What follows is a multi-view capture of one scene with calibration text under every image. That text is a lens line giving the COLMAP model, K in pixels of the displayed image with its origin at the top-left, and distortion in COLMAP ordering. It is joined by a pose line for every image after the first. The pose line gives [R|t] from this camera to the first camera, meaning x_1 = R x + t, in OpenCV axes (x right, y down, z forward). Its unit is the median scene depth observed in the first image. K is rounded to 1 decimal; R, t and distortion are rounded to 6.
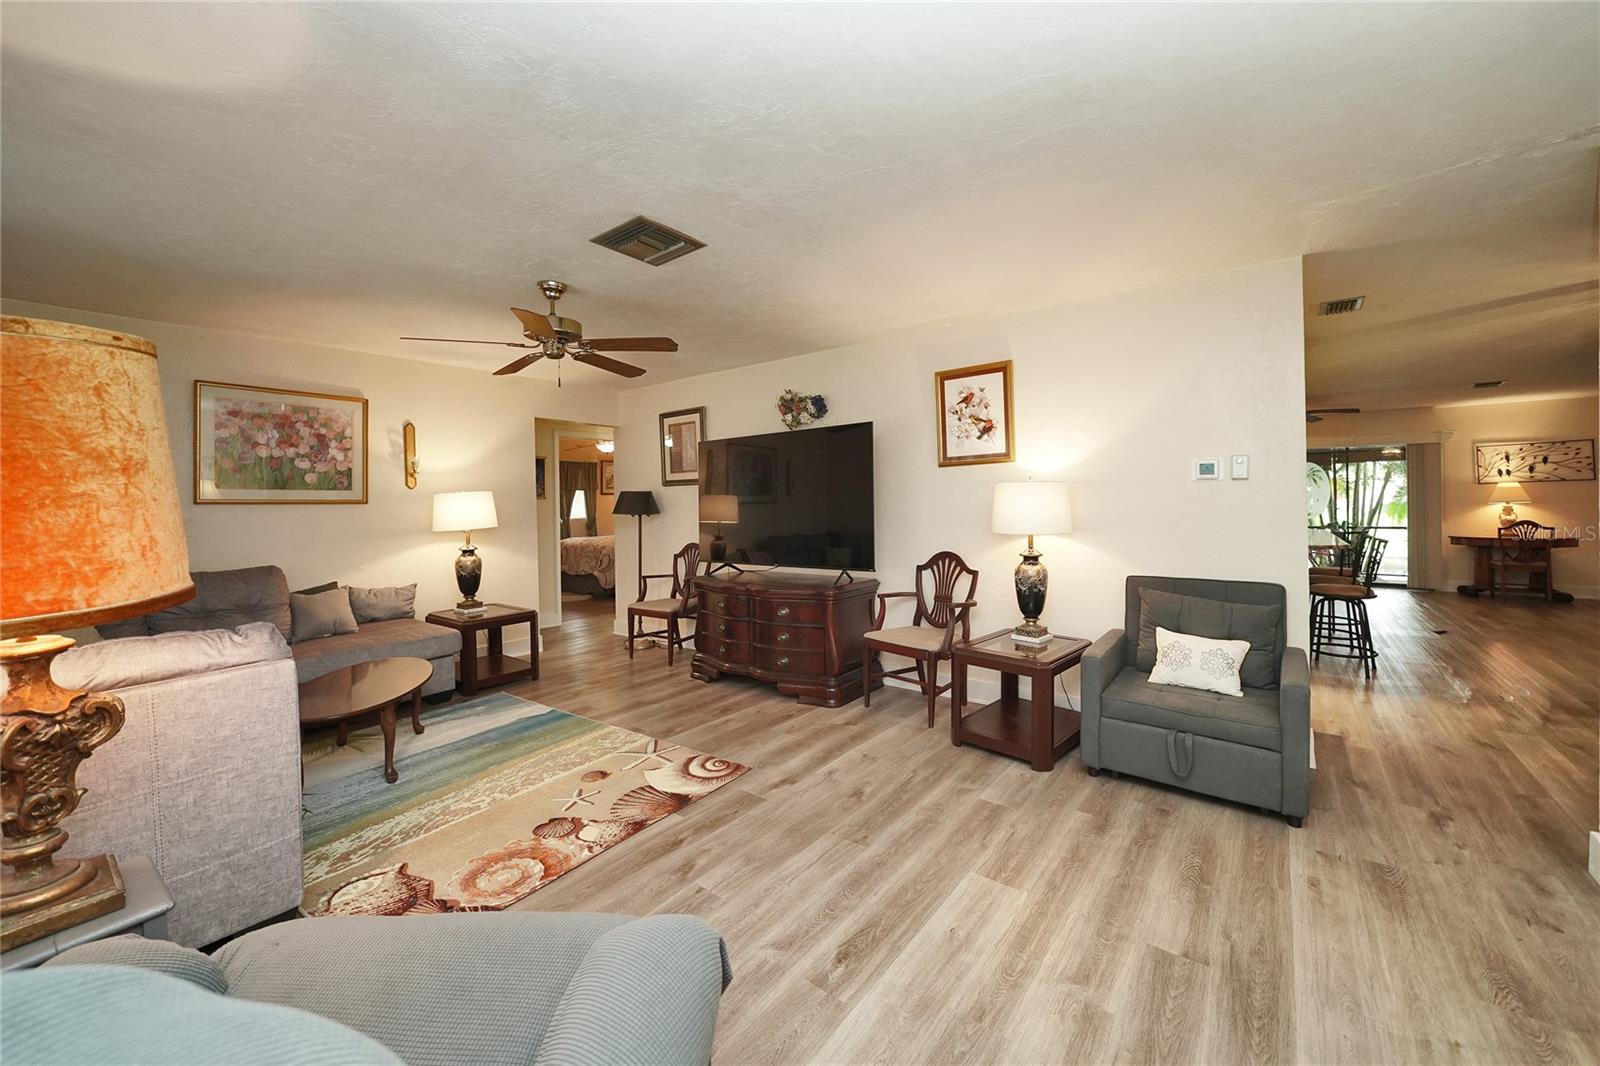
lens RADIAL K [[624.5, 0, 813.1], [0, 624.5, 484.2], [0, 0, 1]] dist [-0.009874, 0.000090]
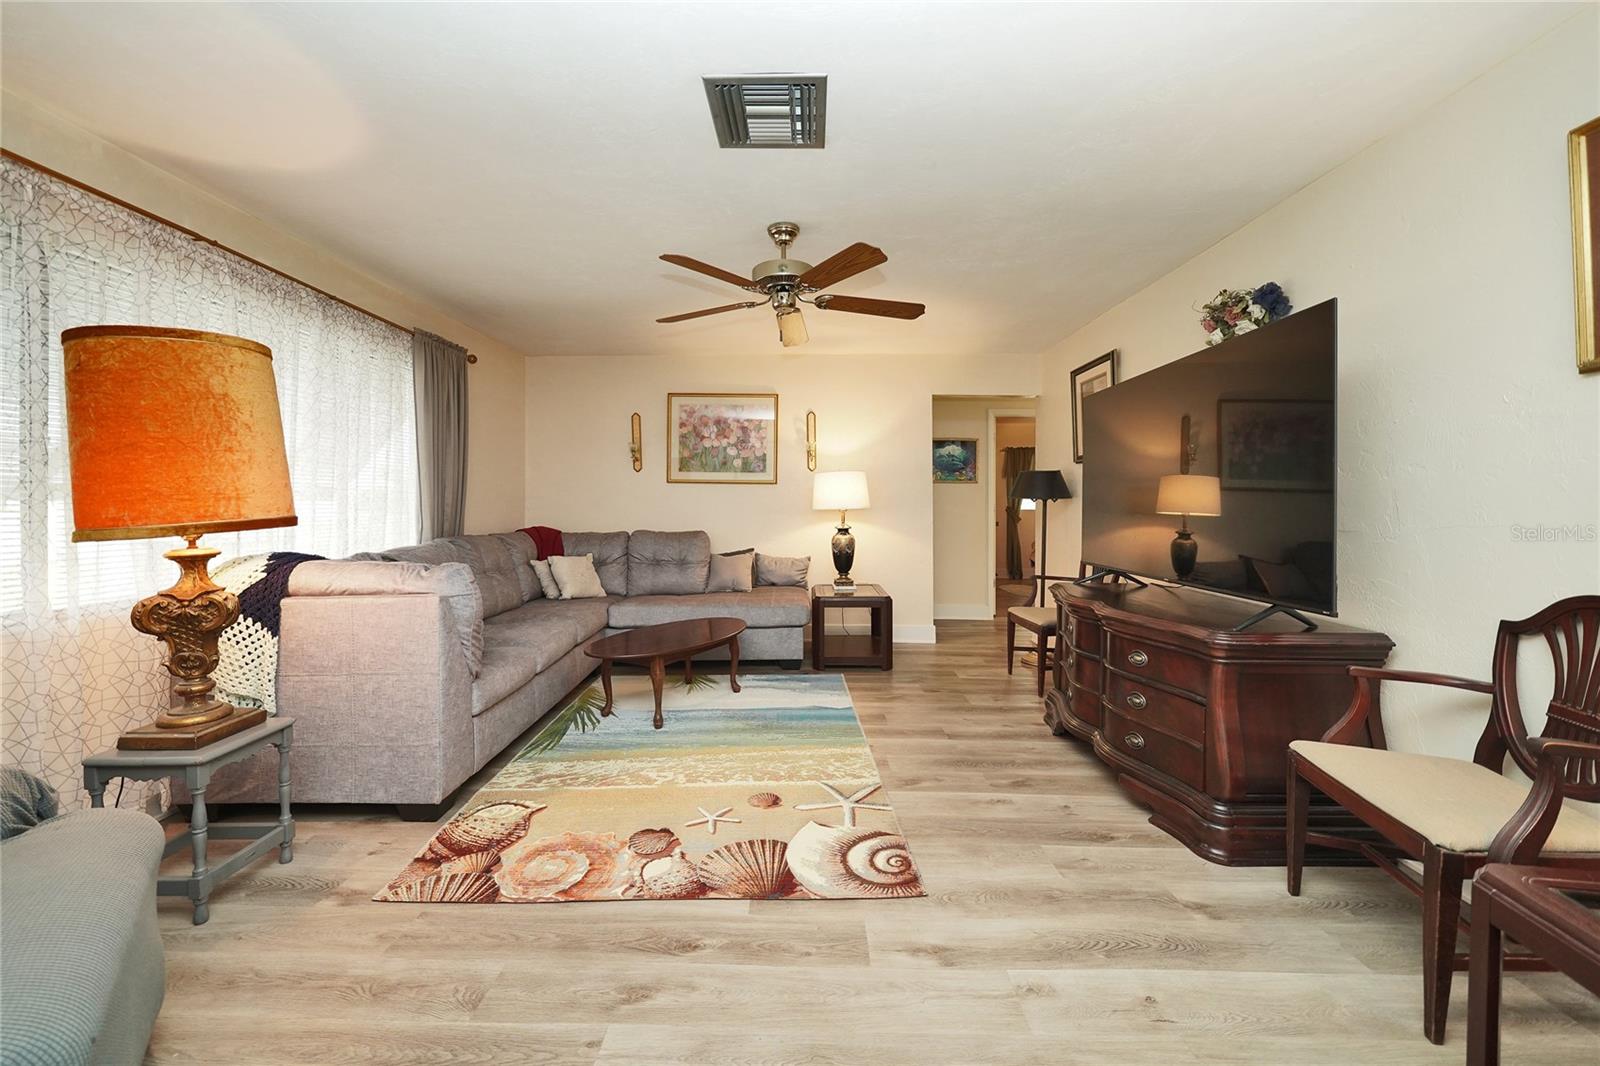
lens RADIAL K [[591.2, 0, 798.8], [0, 591.2, 491.4], [0, 0, 1]] dist [-0.010207, 0.000058]
pose [[0.581369, 0.001854, -0.813638, 0.263839], [0.012637, 0.999856, 0.011308, 0.042731], [0.813542, -0.016856, 0.581261, 0.497743]]
